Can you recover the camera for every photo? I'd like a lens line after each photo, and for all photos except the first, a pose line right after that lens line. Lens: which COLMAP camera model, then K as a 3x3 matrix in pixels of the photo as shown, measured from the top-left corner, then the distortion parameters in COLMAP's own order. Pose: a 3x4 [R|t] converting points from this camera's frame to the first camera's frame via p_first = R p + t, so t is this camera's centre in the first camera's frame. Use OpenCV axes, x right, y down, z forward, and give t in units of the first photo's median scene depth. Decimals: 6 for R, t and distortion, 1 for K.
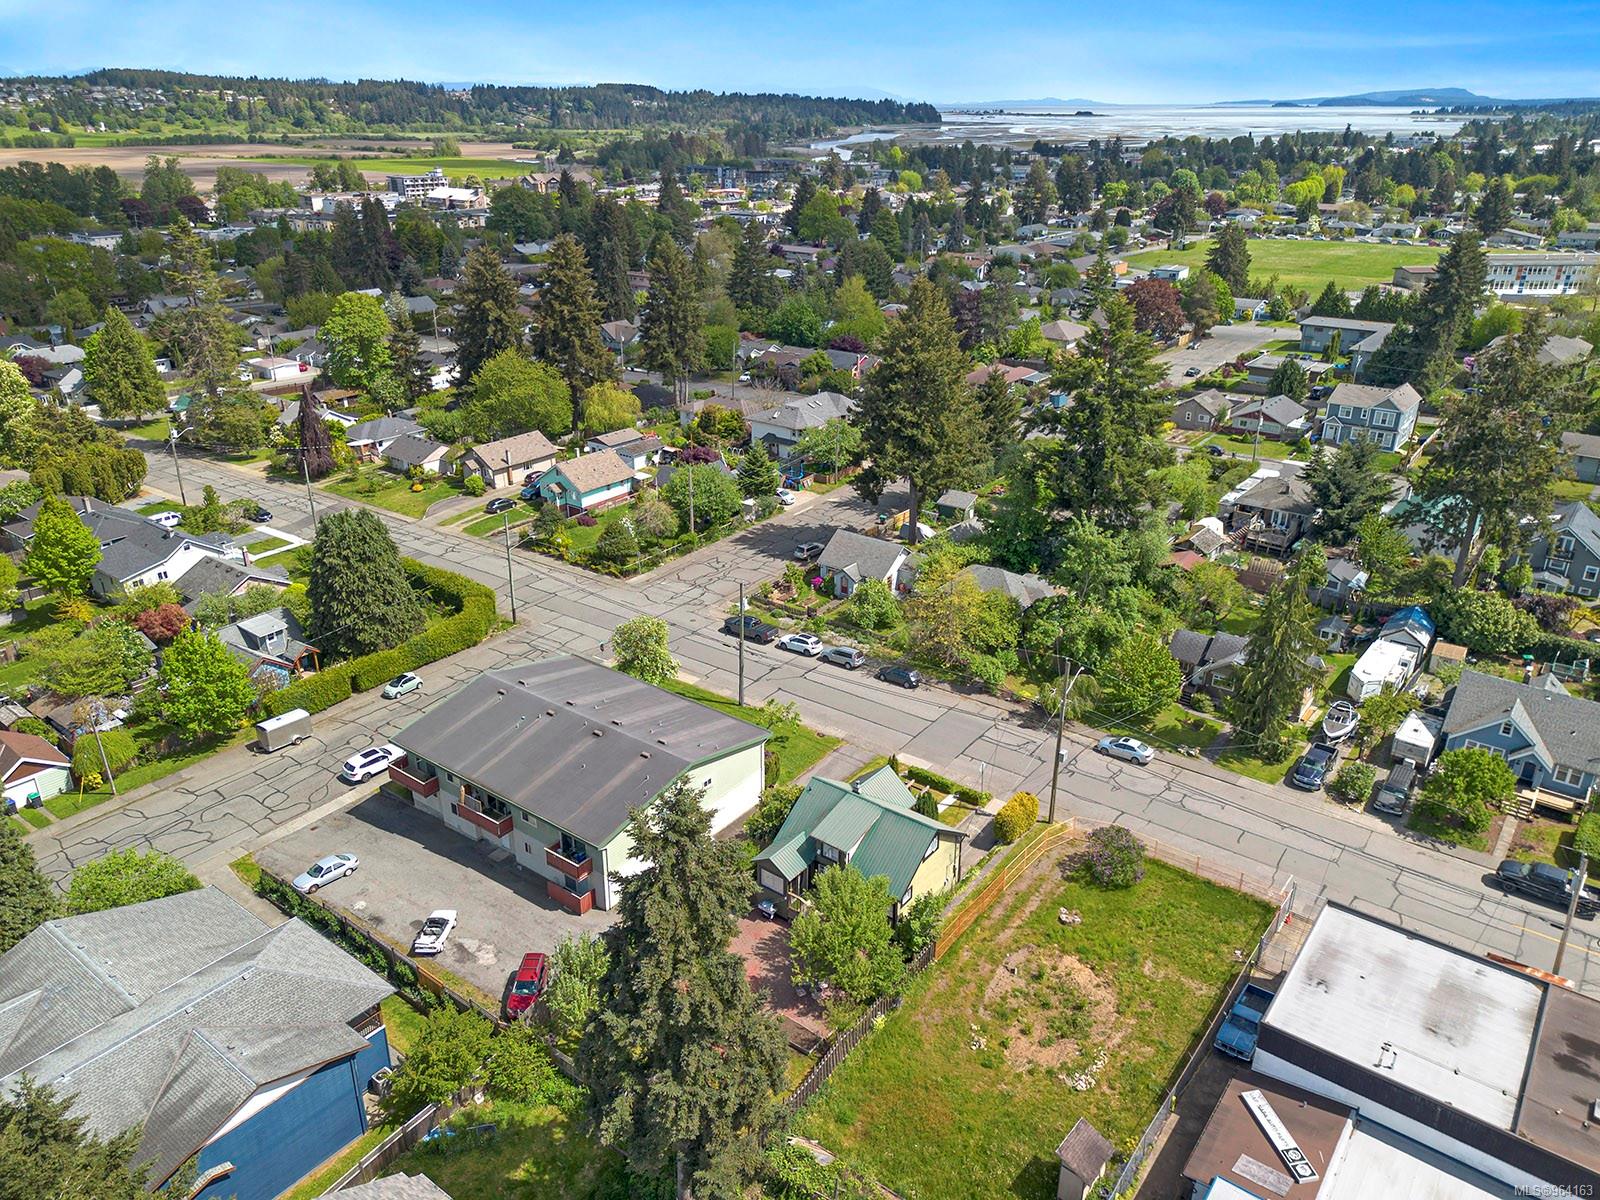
lens RADIAL K [[1134.0, 0, 805.2], [0, 1134.0, 599.2], [0, 0, 1]] dist [0.054785, -0.044427]
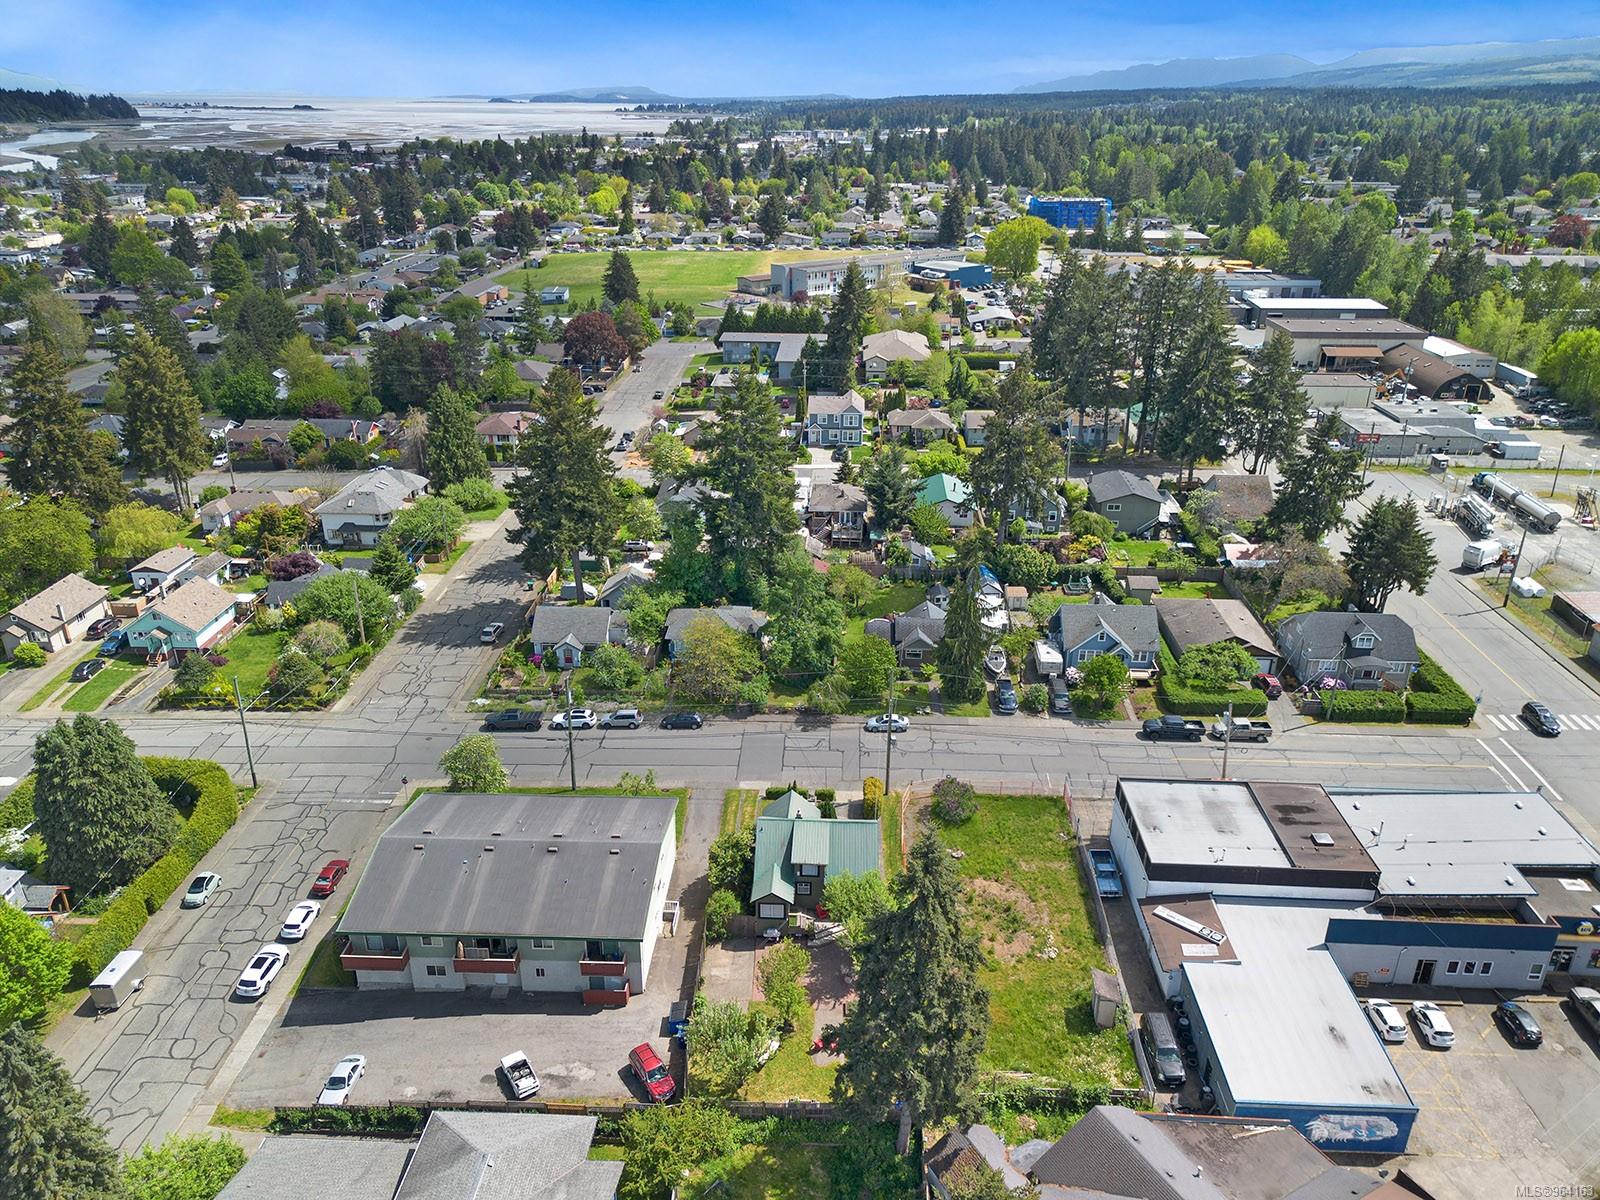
lens RADIAL K [[1137.7, 0, 798.9], [0, 1137.7, 594.4], [0, 0, 1]] dist [0.057444, -0.033567]
pose [[0.821551, -0.228313, 0.522424, -0.315472], [0.227672, 0.971463, 0.066525, -0.085242], [-0.522704, 0.064288, 0.850087, -0.038385]]
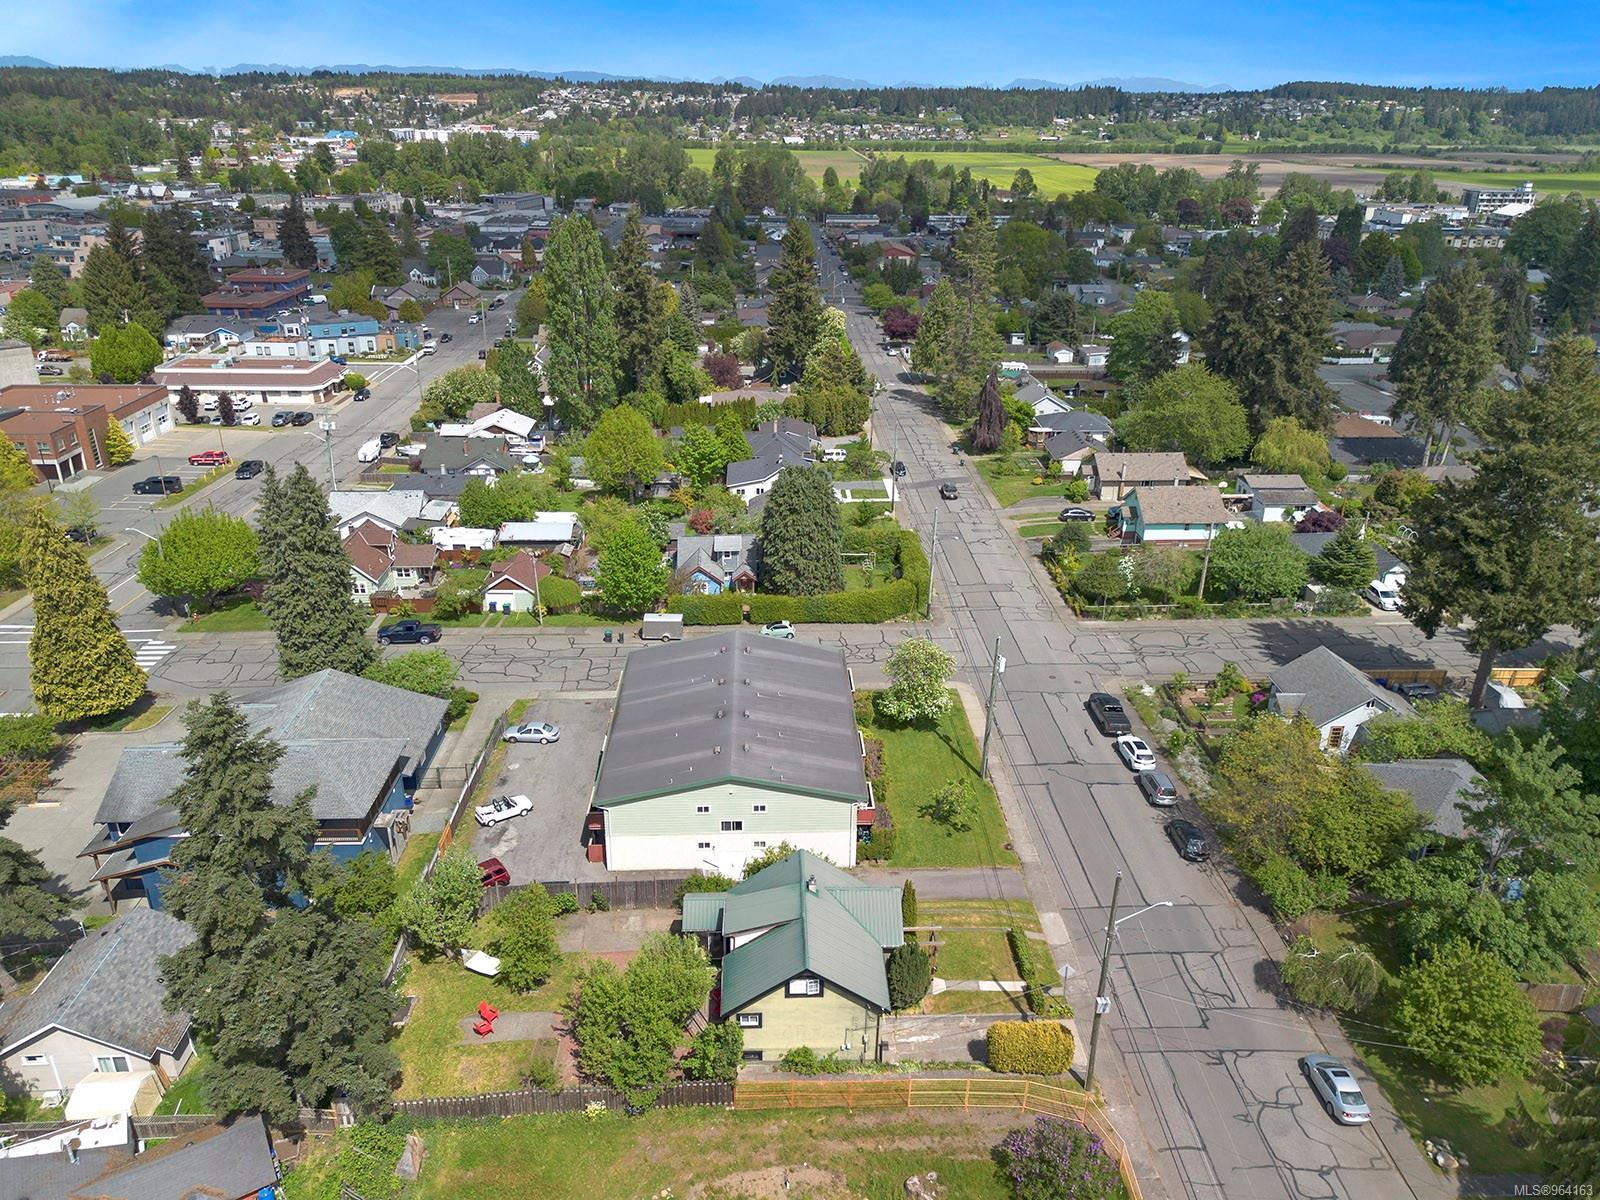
lens RADIAL K [[1134.0, 0, 797.0], [0, 1134.0, 598.8], [0, 0, 1]] dist [0.054785, -0.044427]
pose [[0.629615, 0.308708, -0.712940, 0.328288], [-0.315093, 0.940270, 0.128878, -0.076896], [0.710142, 0.143499, 0.689280, 0.224733]]
